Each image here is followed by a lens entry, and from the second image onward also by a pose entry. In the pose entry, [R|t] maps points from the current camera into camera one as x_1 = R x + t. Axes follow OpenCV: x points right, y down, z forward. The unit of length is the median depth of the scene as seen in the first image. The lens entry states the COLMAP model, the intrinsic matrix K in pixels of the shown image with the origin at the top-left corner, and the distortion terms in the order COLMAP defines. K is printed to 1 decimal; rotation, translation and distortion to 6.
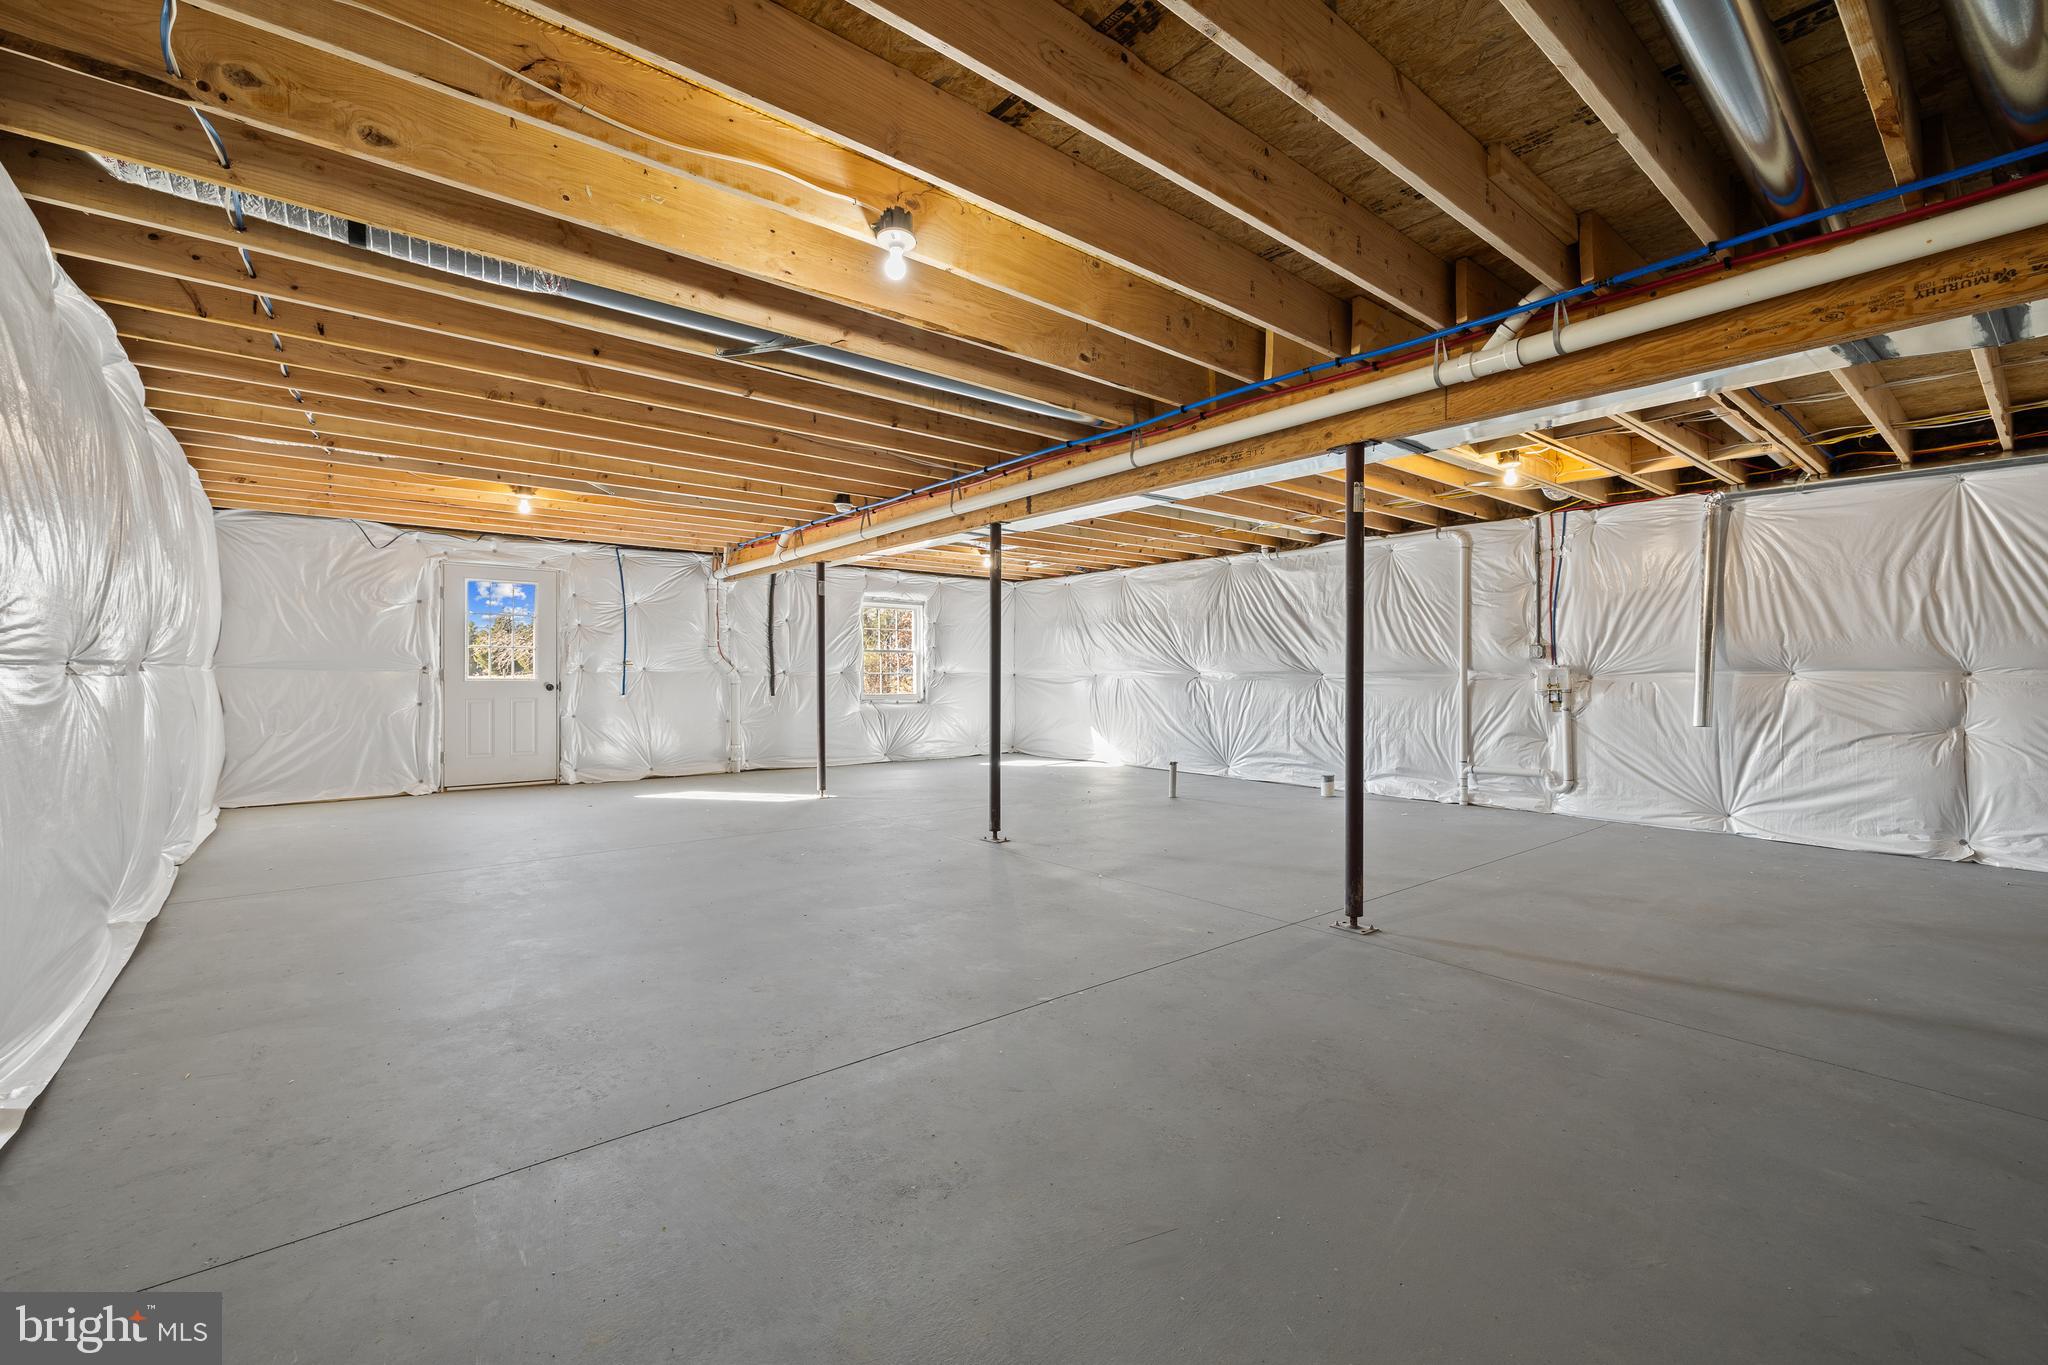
lens RADIAL K [[867.2, 0, 1024.0], [0, 867.2, 682.5], [0, 0, 1]] dist [0.000616, -0.000054]
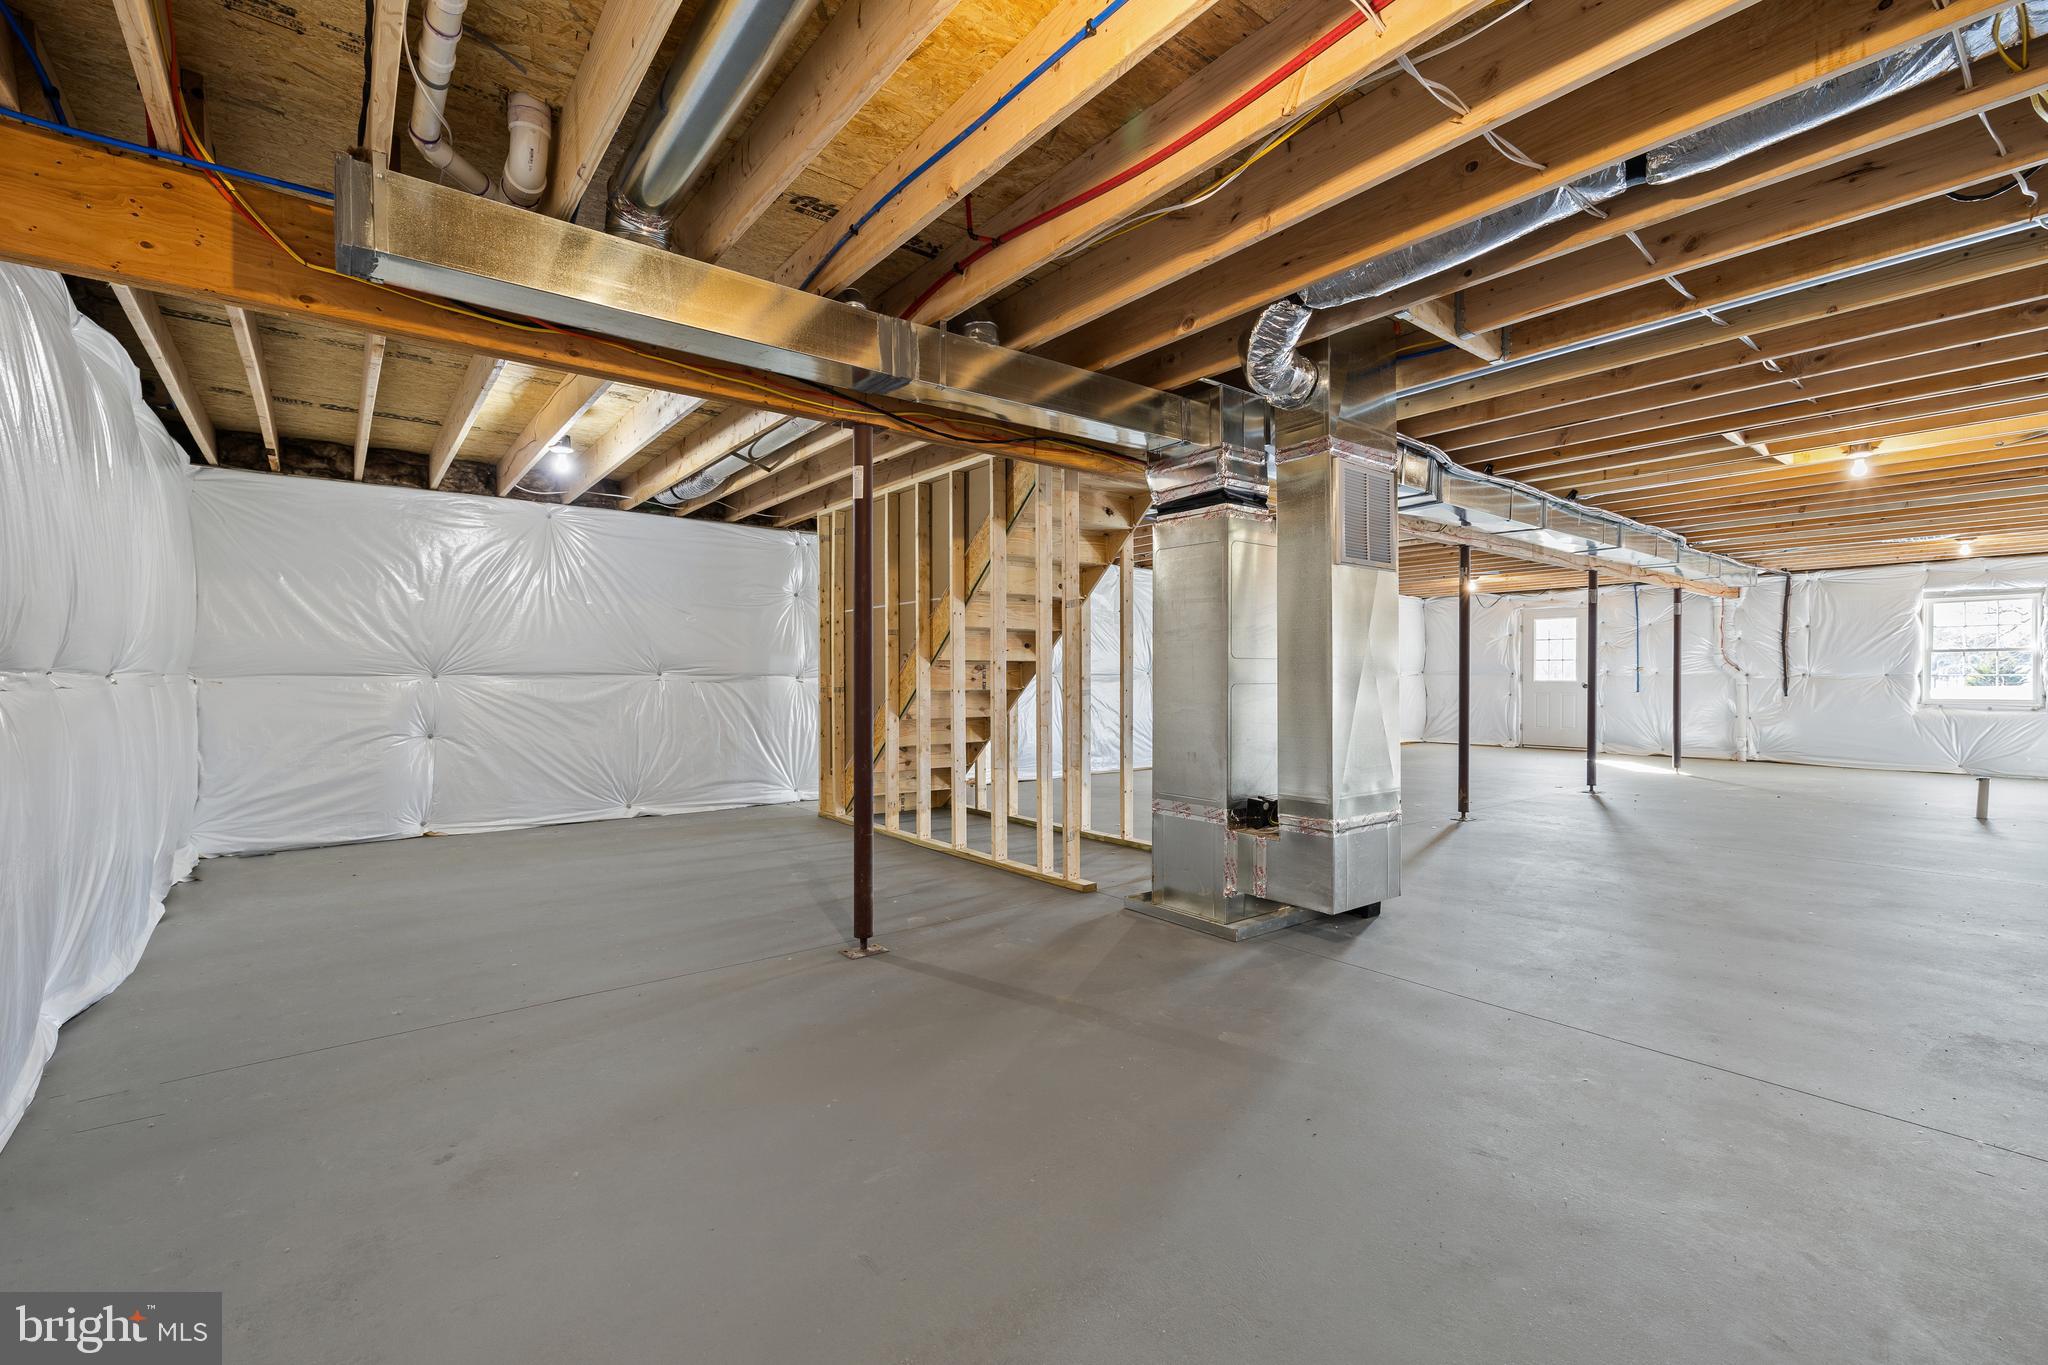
lens RADIAL K [[867.2, 0, 1024.0], [0, 867.2, 682.5], [0, 0, 1]] dist [0.000616, -0.000054]
pose [[-0.018472, 0.003647, -0.999823, 1.019659], [-0.006250, 0.999973, 0.003763, 0.000020], [0.999810, 0.006318, -0.018449, 0.063936]]
